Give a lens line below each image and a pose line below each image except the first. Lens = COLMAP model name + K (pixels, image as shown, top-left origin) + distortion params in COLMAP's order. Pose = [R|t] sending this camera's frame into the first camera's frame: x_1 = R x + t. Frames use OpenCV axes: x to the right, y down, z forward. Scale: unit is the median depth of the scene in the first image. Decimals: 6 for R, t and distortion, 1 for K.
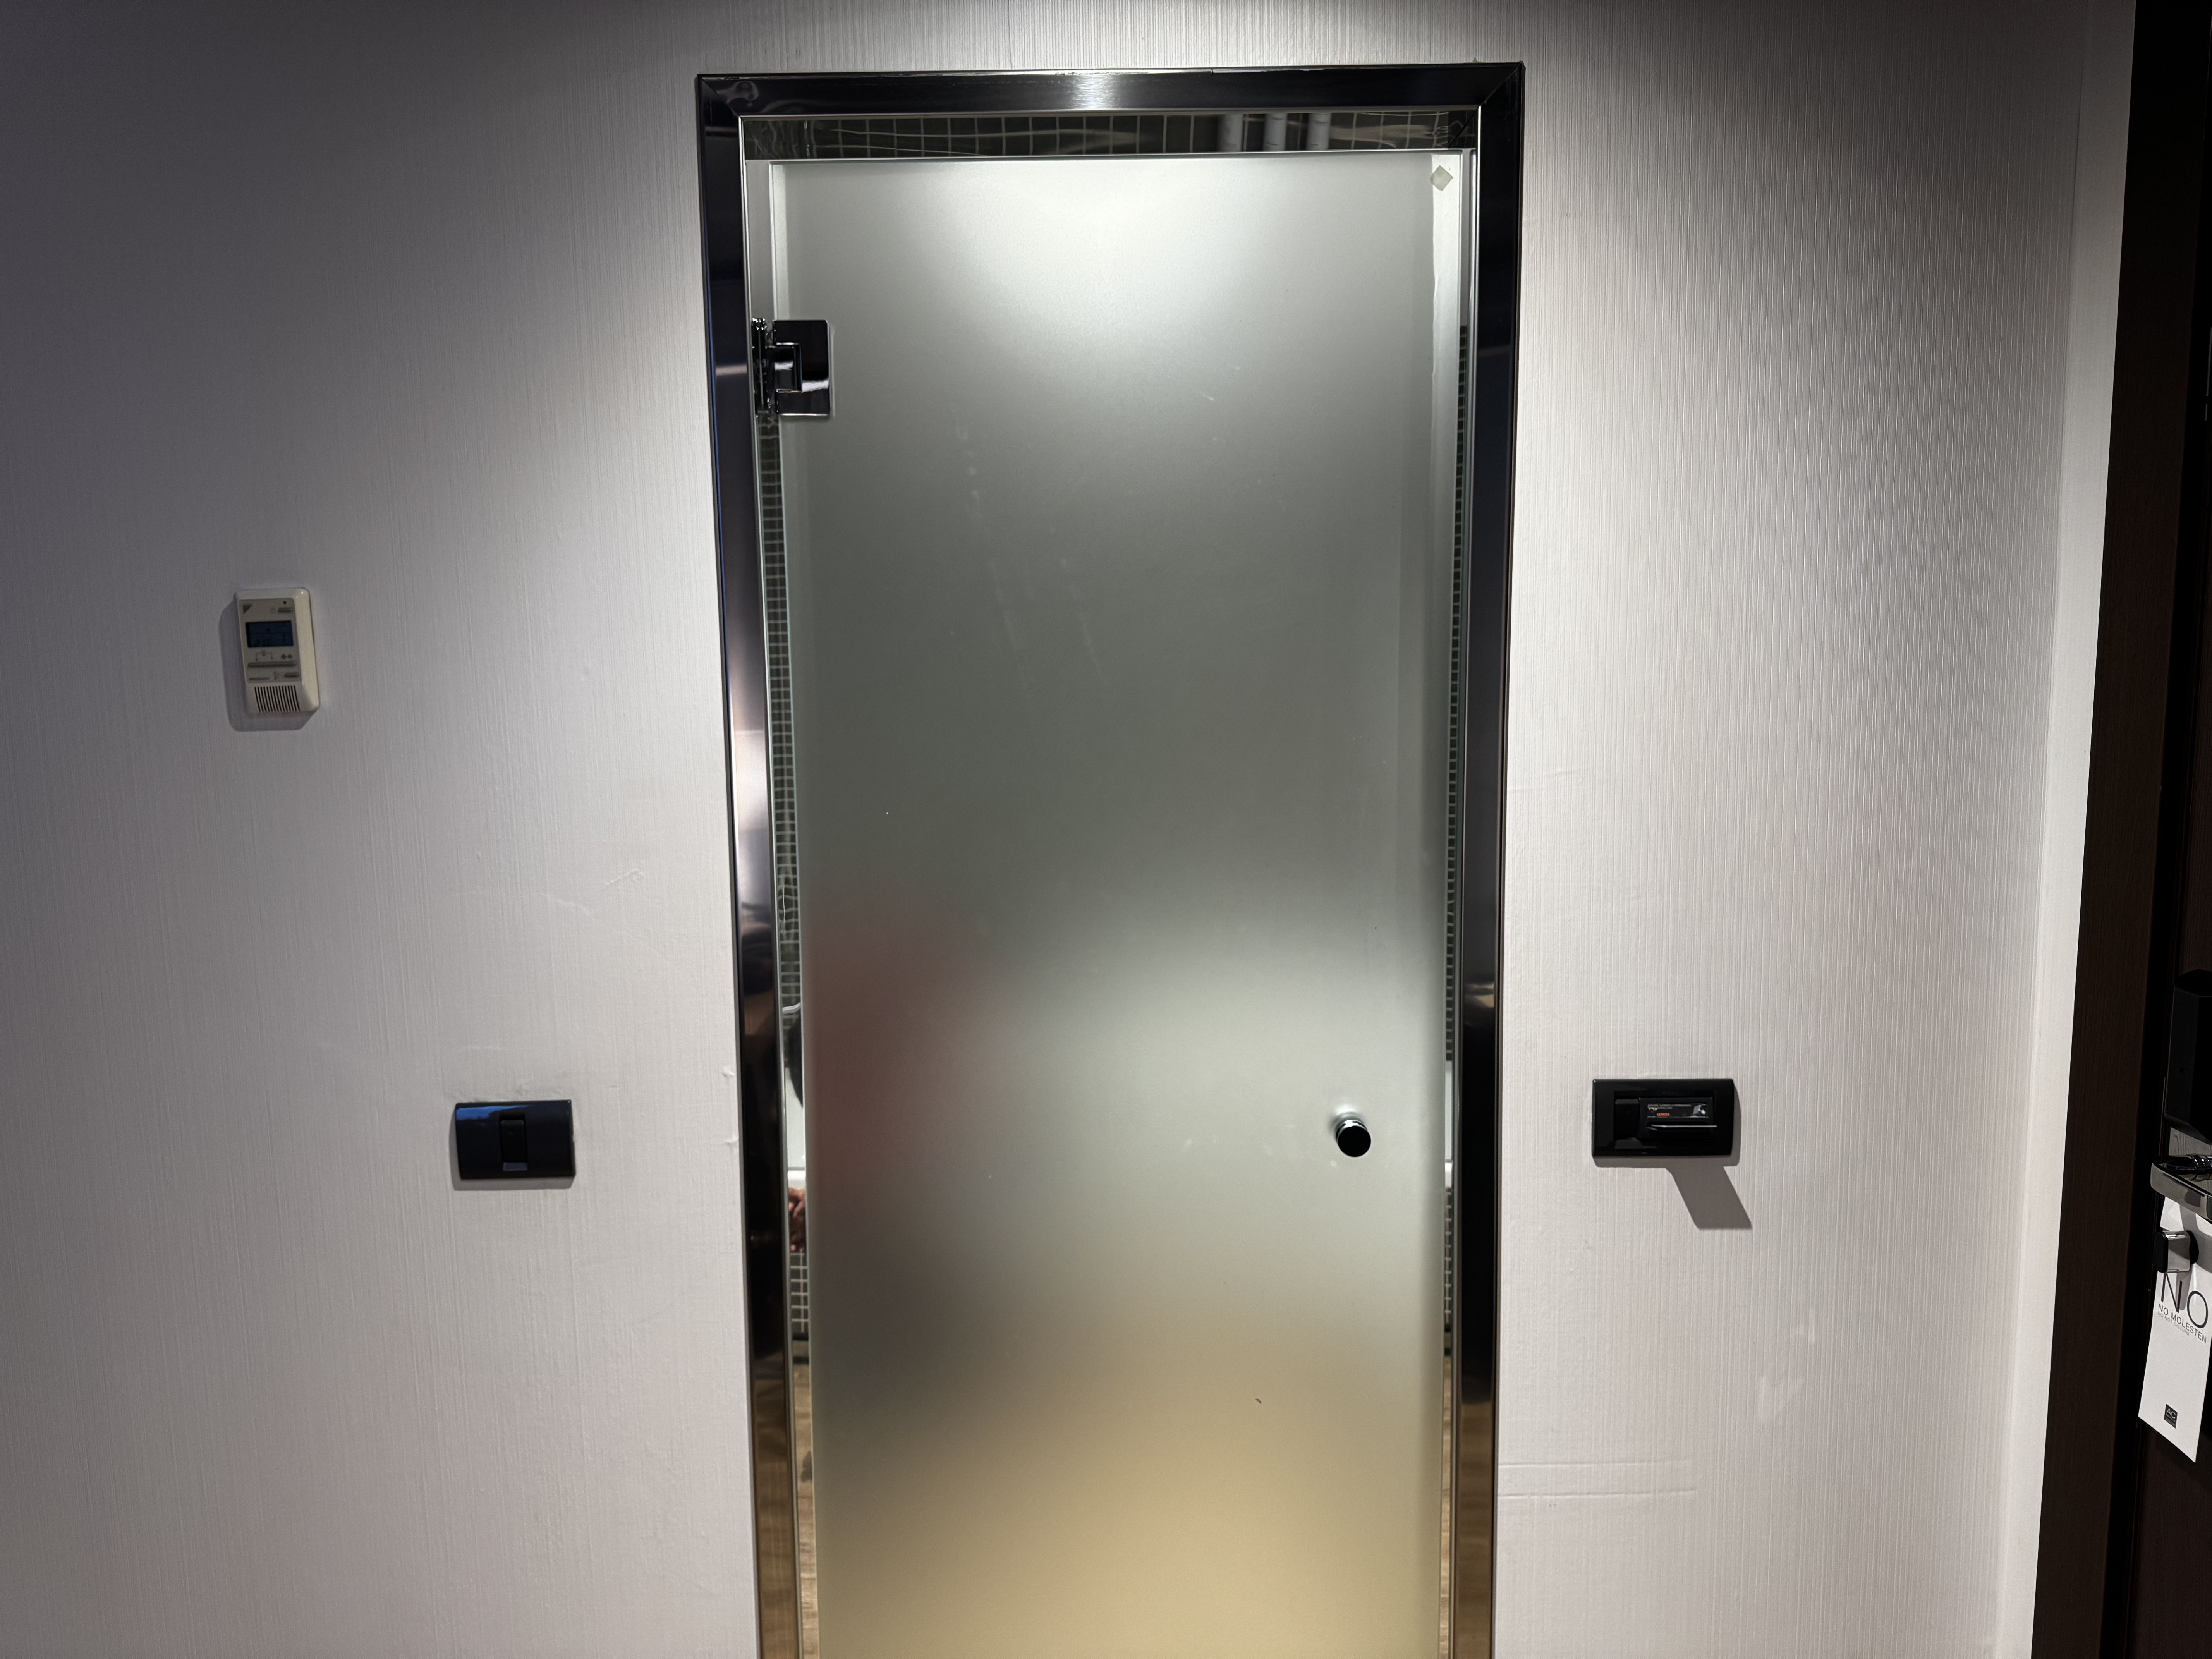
lens RADIAL K [[1570.8, 0, 1106.6], [0, 1570.8, 829.8], [0, 0, 1]] dist [-0.008596, -0.003483]
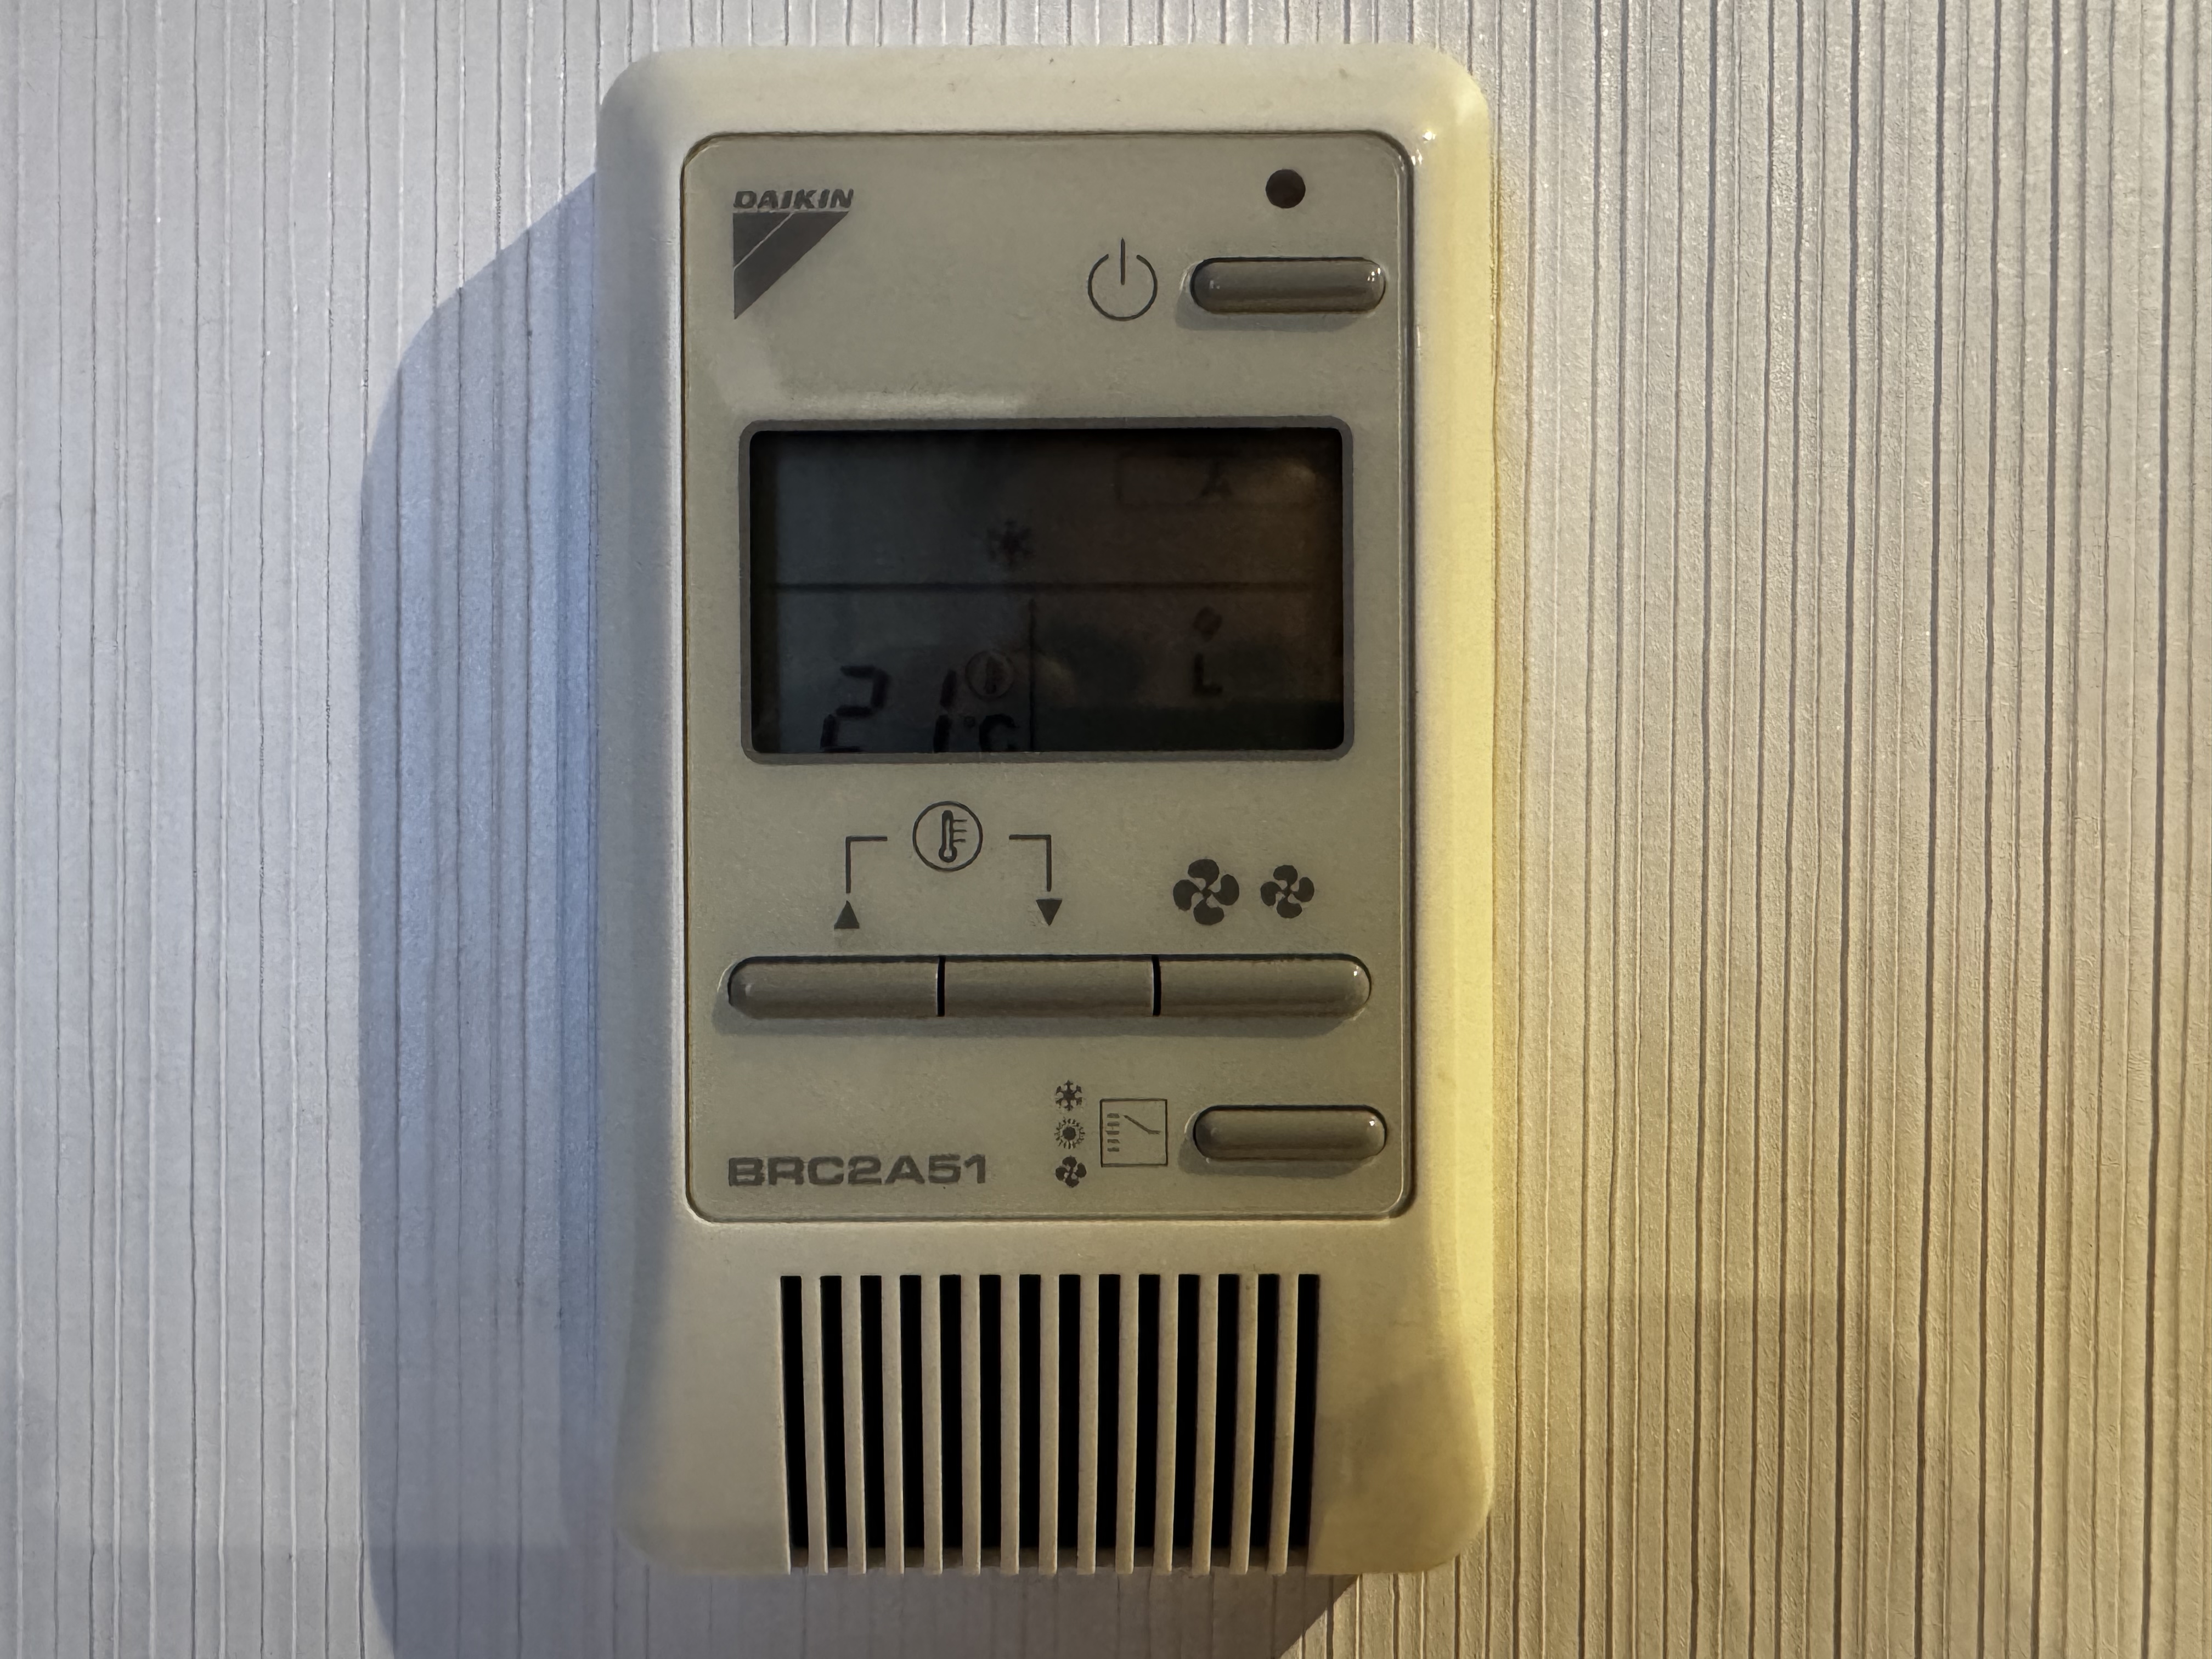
lens RADIAL K [[1570.8, 0, 1104.4], [0, 1570.8, 829.4], [0, 0, 1]] dist [-0.008596, -0.003483]
pose [[0.999617, 0.026966, 0.006220, -0.530801], [-0.026013, 0.992274, -0.121311, -0.104033], [-0.009443, 0.121103, 0.992595, 0.923460]]
